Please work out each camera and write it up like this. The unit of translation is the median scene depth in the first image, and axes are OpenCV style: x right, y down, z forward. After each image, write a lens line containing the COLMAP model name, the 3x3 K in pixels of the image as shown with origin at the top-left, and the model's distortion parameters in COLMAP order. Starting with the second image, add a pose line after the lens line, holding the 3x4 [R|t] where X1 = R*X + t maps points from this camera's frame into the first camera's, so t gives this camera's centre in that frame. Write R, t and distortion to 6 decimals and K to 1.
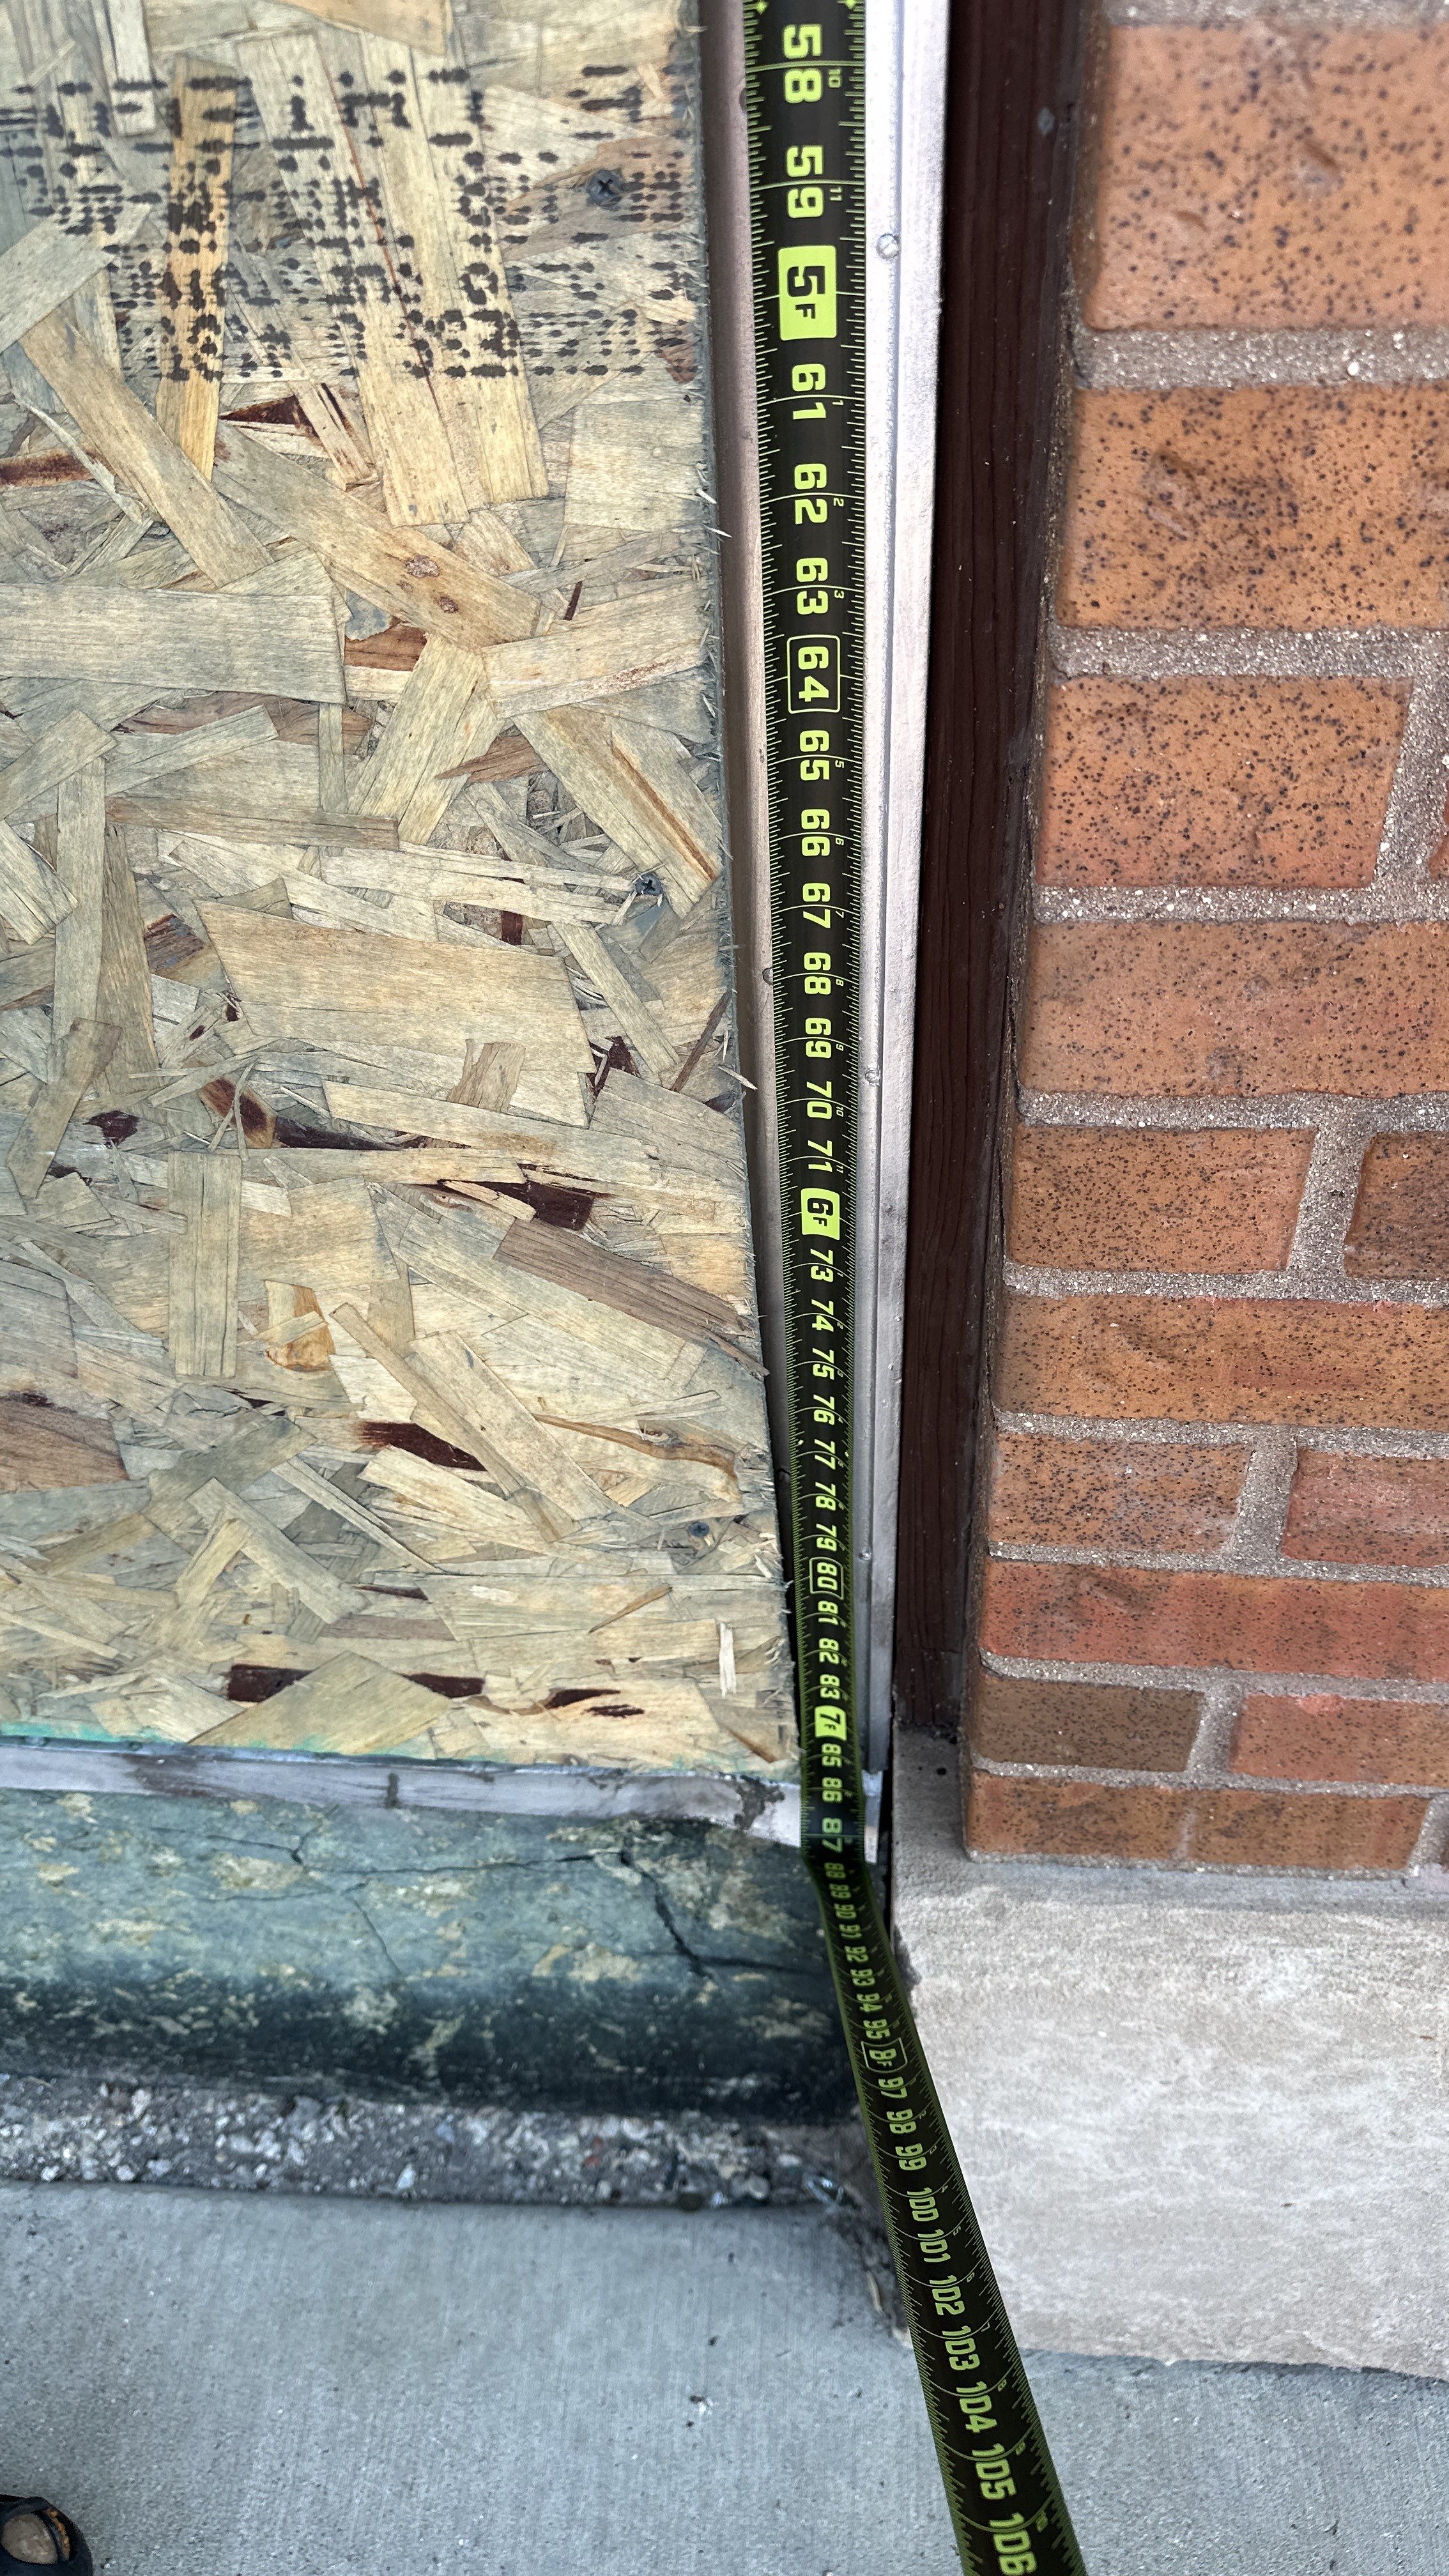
lens RADIAL K [[1856.0, 0, 747.9], [0, 1856.0, 1297.1], [0, 0, 1]] dist [0.110616, -0.199633]
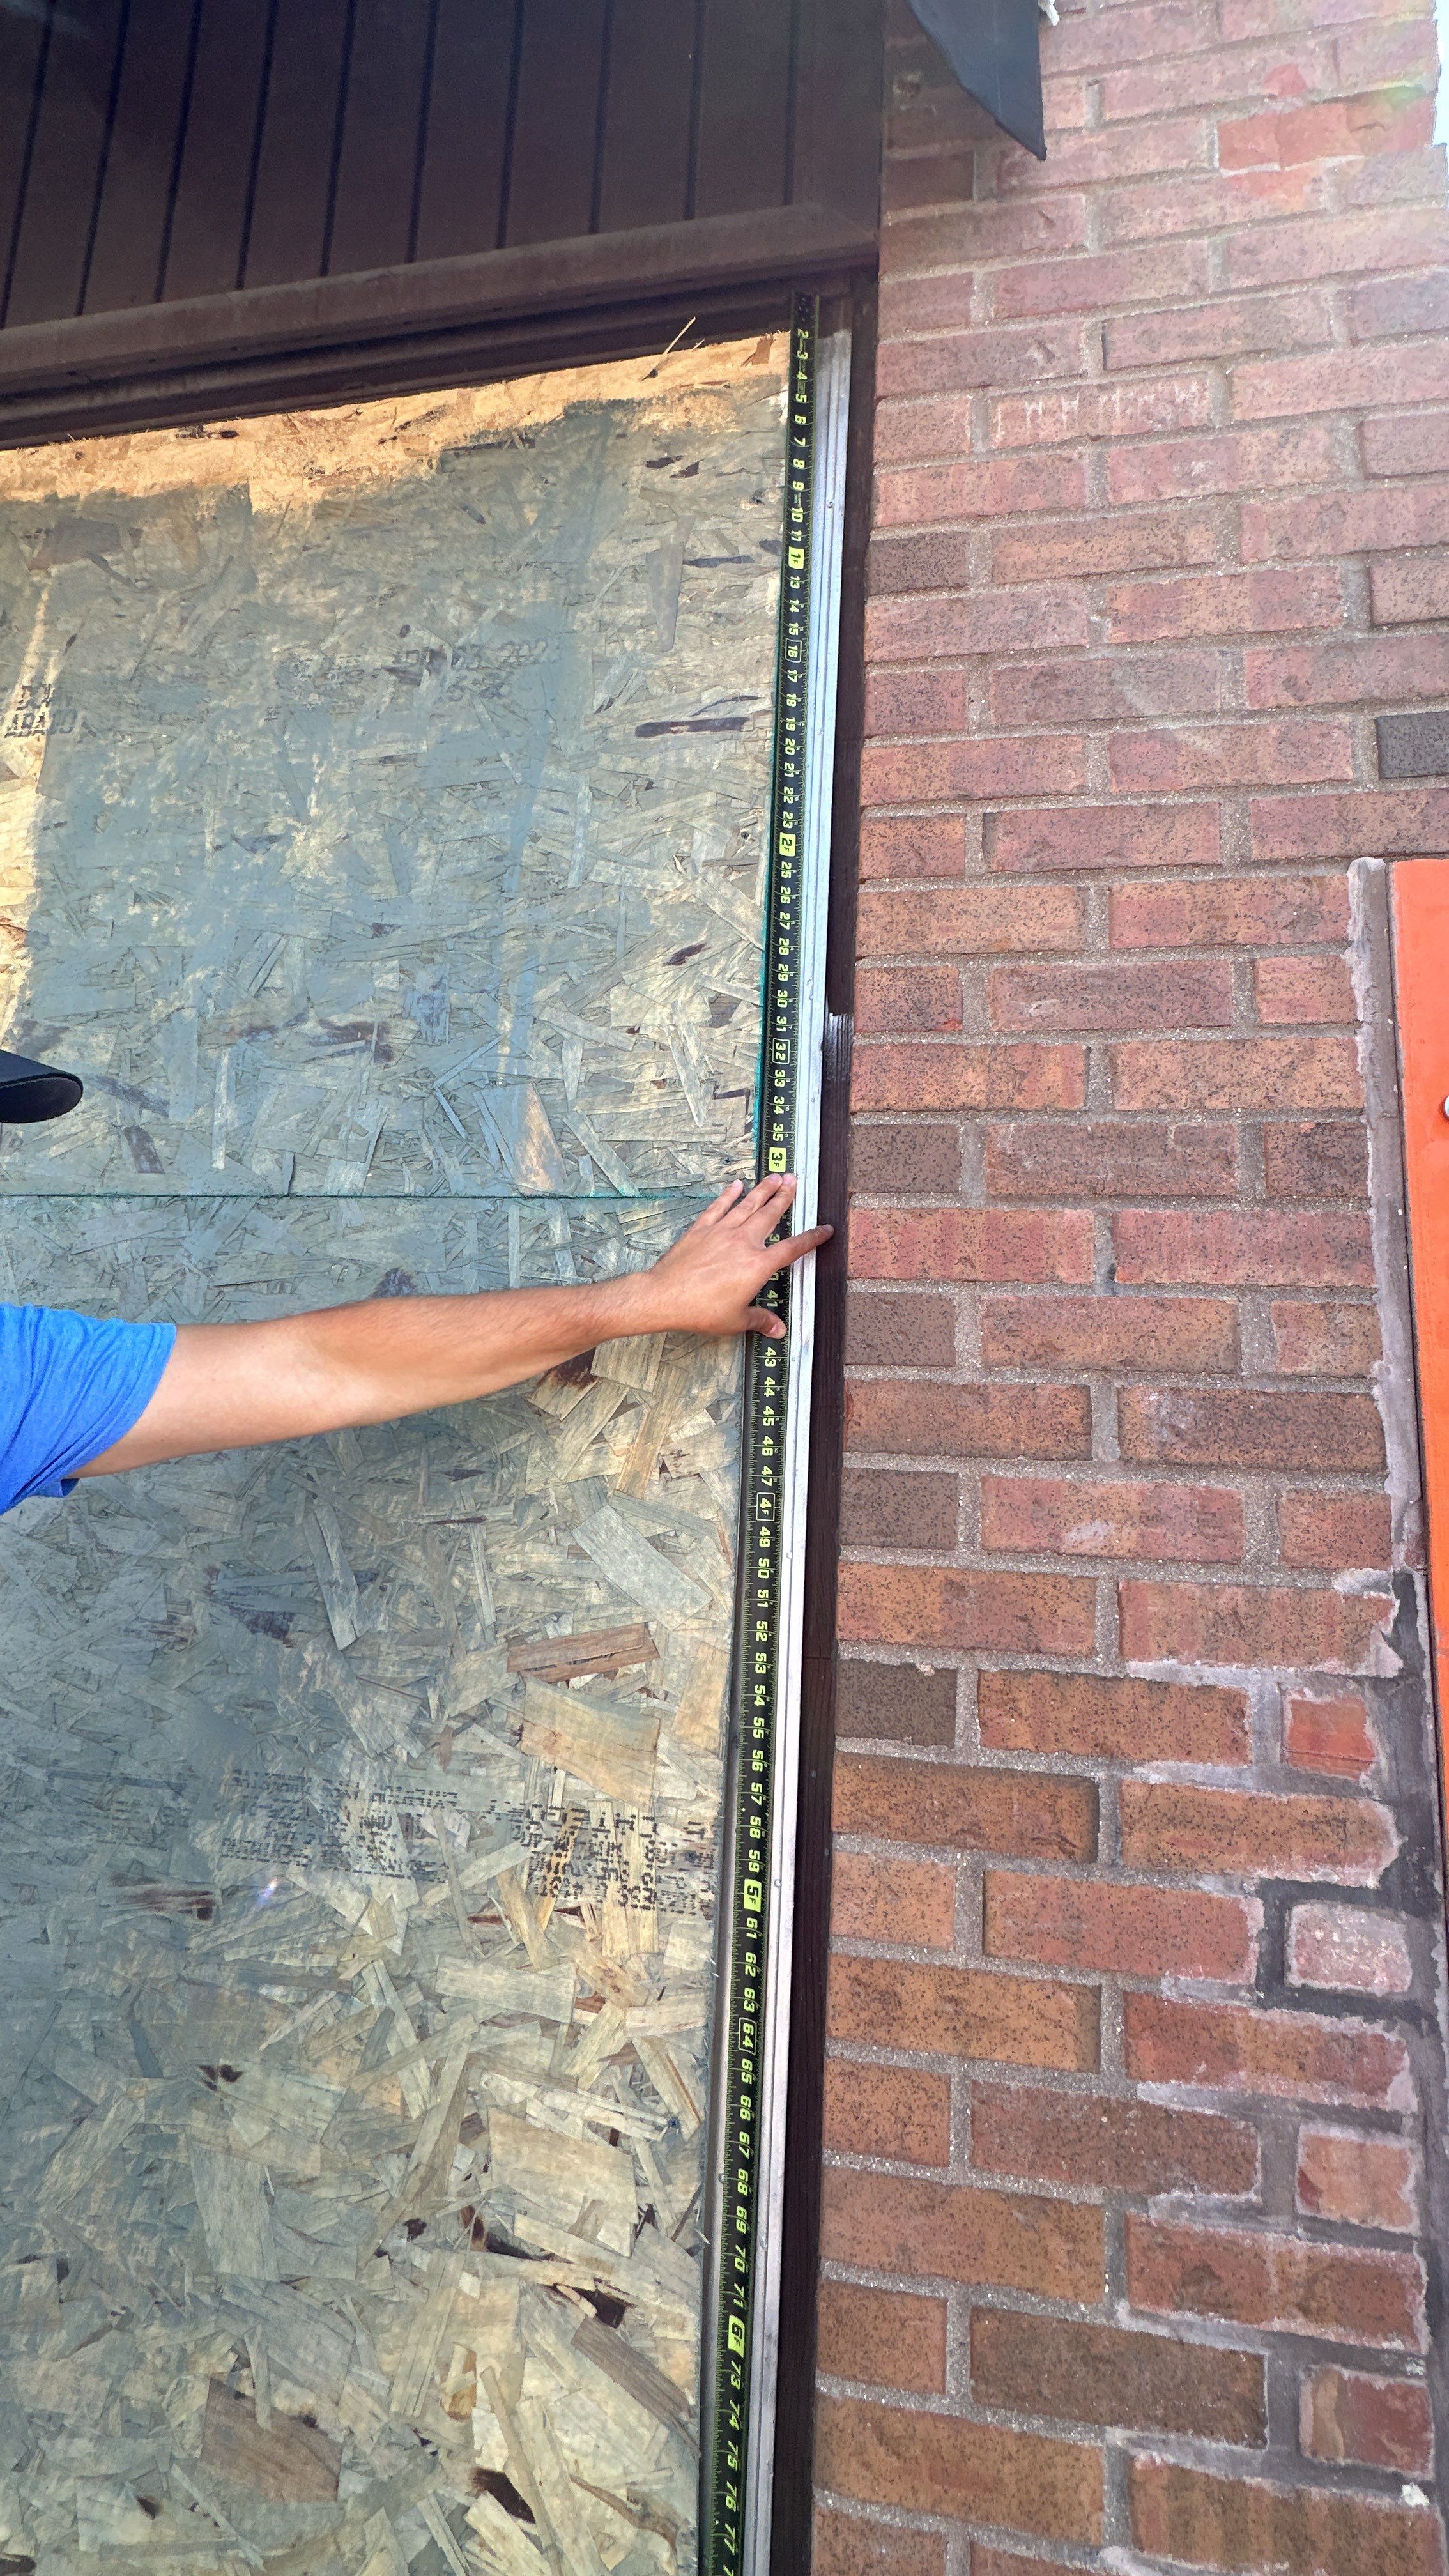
lens RADIAL K [[1036.8, 0, 729.8], [0, 1036.8, 1284.6], [0, 0, 1]] dist [0.000973, -0.000140]
pose [[0.994299, 0.069041, -0.081252, 0.045712], [-0.106608, 0.631004, -0.768420, 0.102407], [-0.001782, 0.772701, 0.634767, -0.598064]]
